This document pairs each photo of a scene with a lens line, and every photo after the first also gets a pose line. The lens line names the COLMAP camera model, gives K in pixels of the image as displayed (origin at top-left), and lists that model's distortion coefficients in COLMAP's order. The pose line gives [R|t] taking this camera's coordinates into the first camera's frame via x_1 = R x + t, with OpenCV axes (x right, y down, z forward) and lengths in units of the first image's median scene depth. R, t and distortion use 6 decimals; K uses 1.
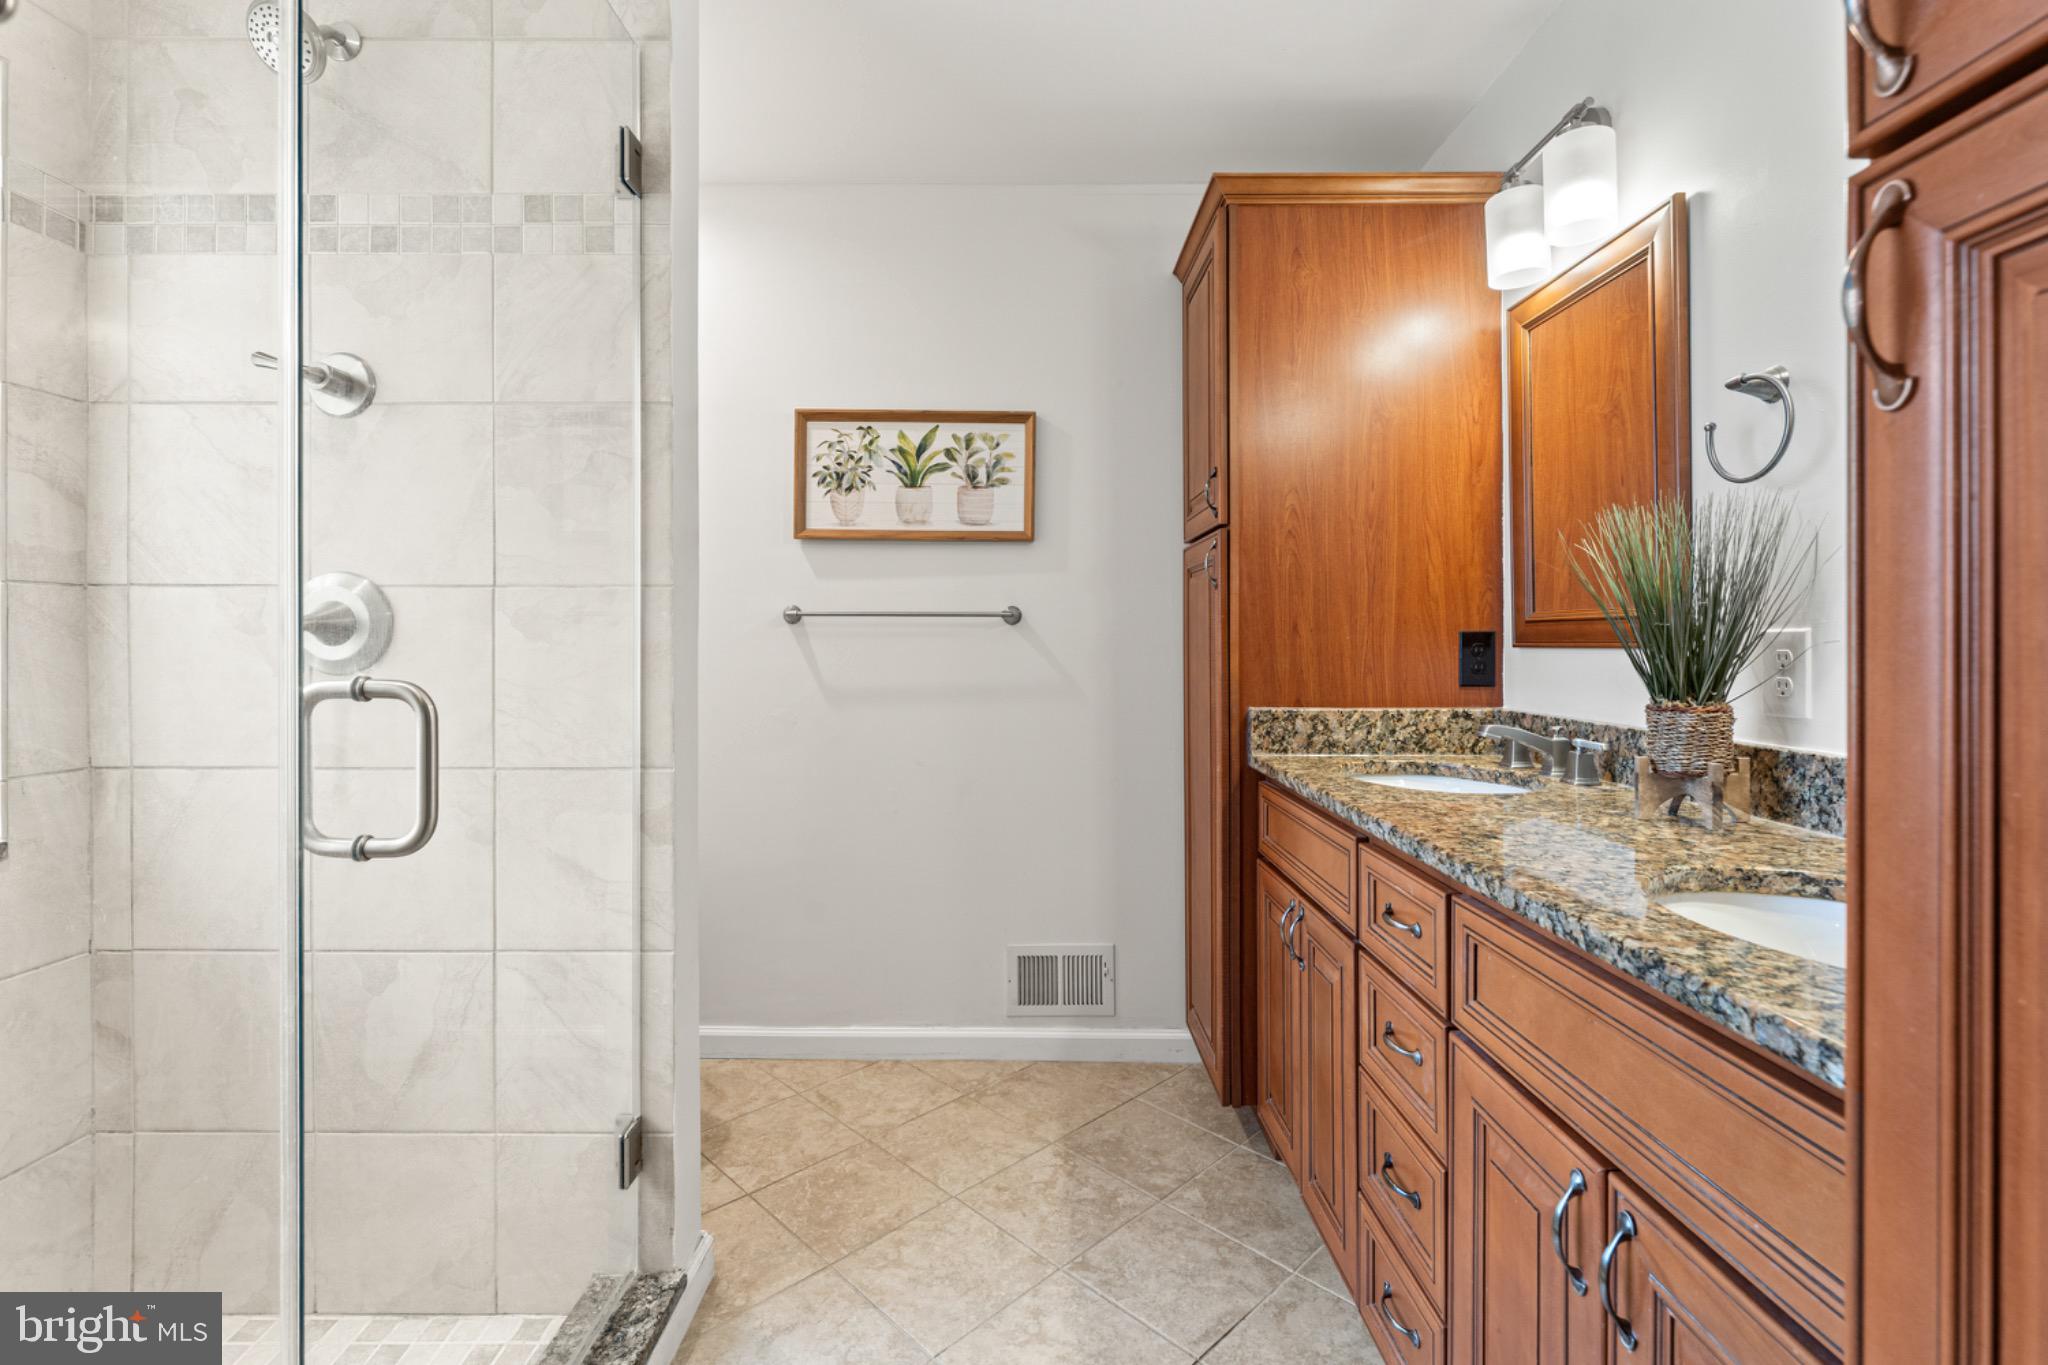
lens RADIAL K [[872.0, 0, 1010.1], [0, 872.0, 649.1], [0, 0, 1]] dist [-0.000646, 0.000526]
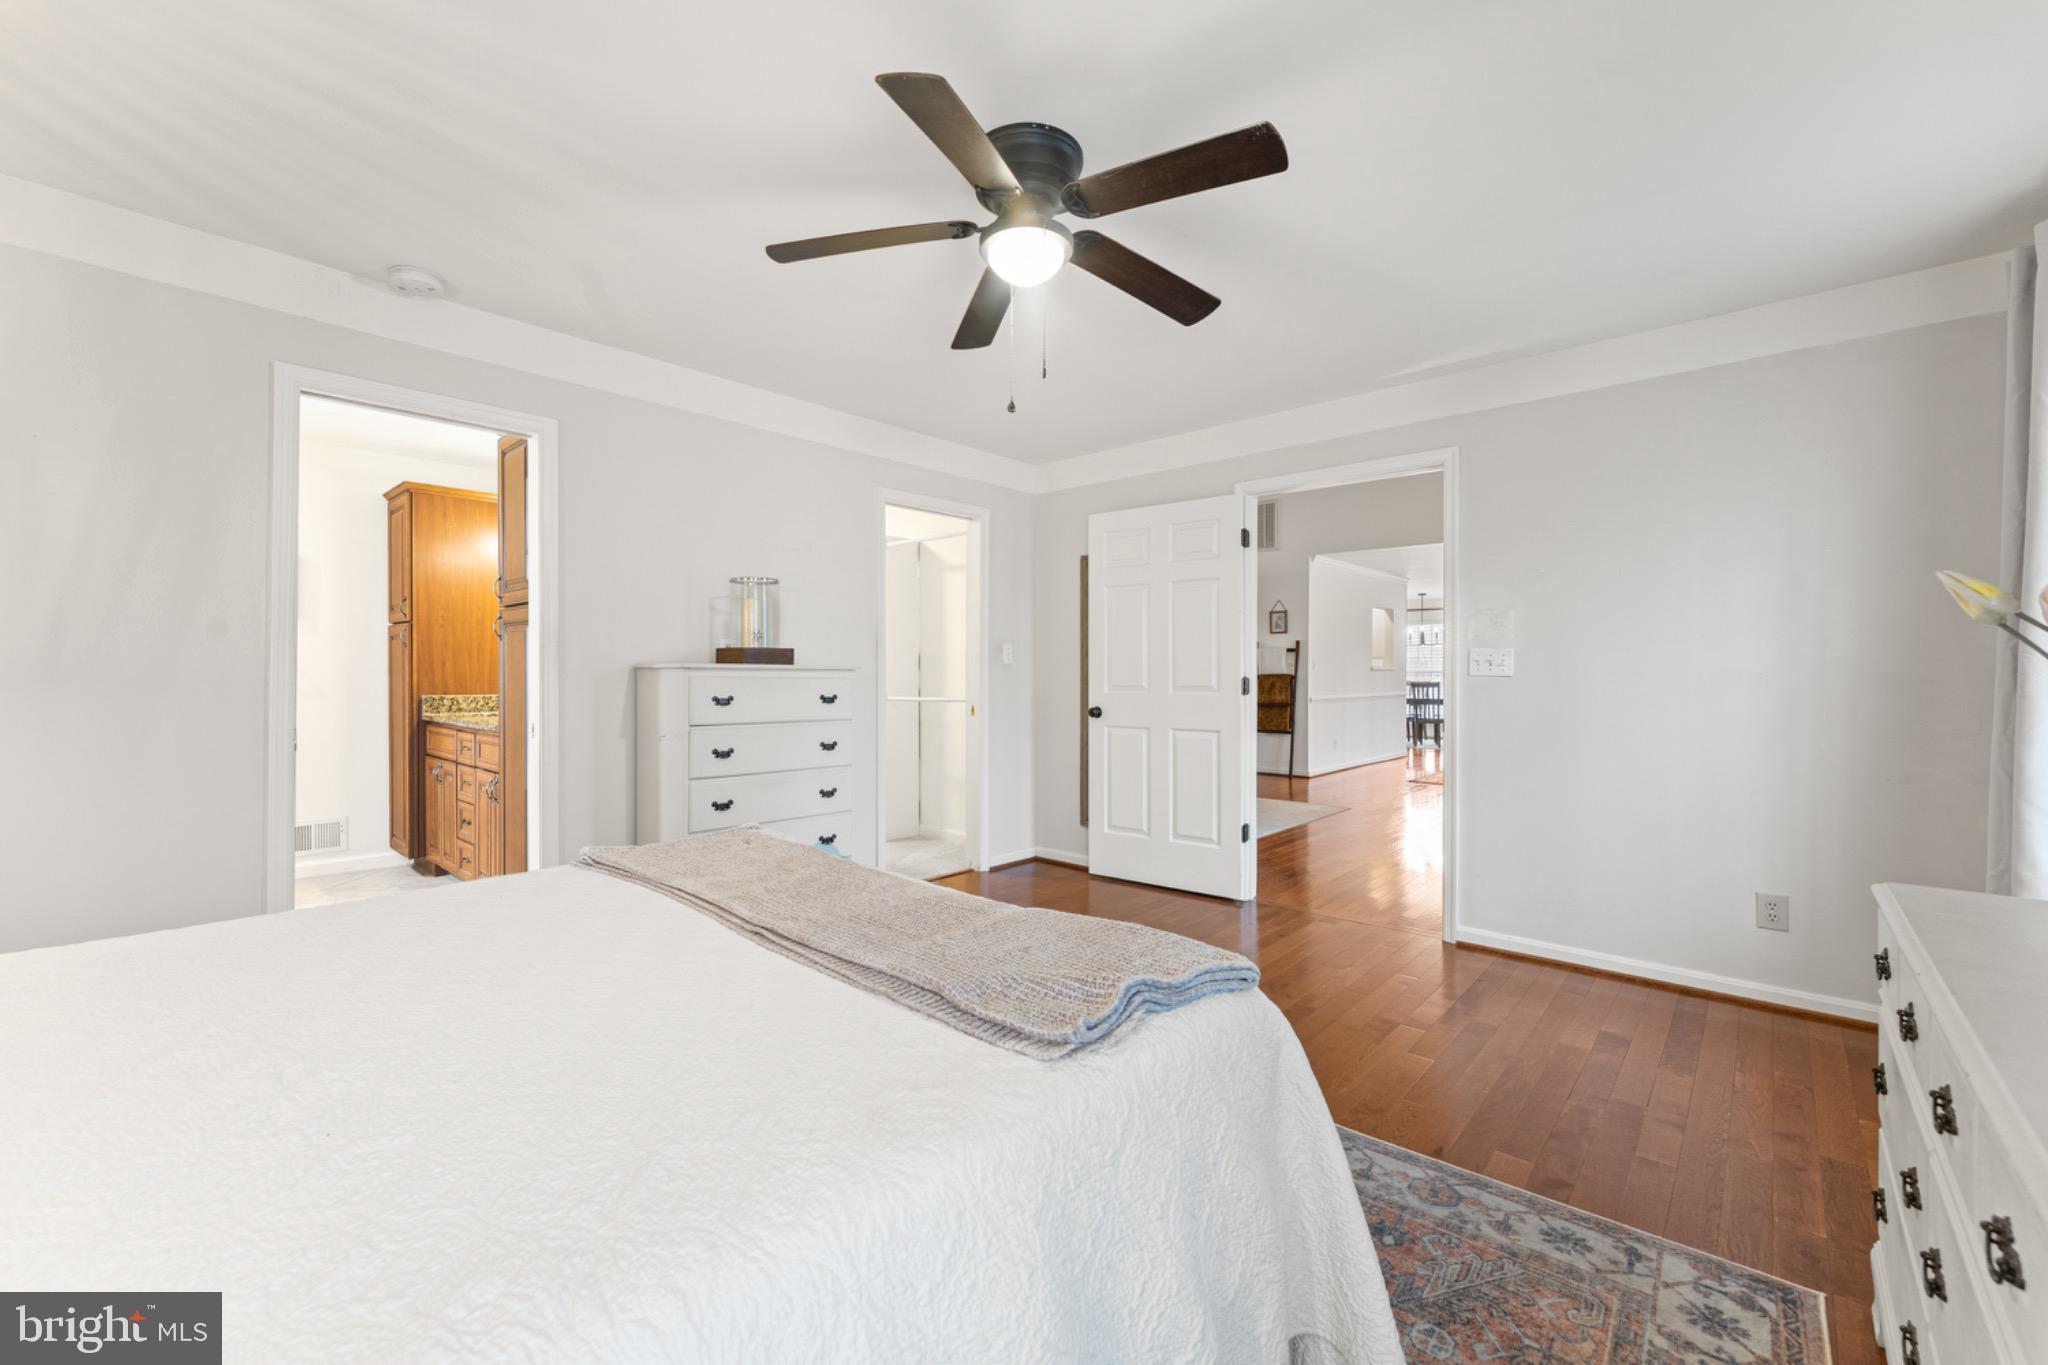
lens RADIAL K [[842.2, 0, 1029.5], [0, 842.2, 678.3], [0, 0, 1]] dist [-0.000264, -0.000968]
pose [[0.653890, -0.001722, 0.756588, -0.409535], [0.002323, 0.999997, 0.000269, 0.020792], [-0.756586, 0.001582, 0.653892, -1.881178]]
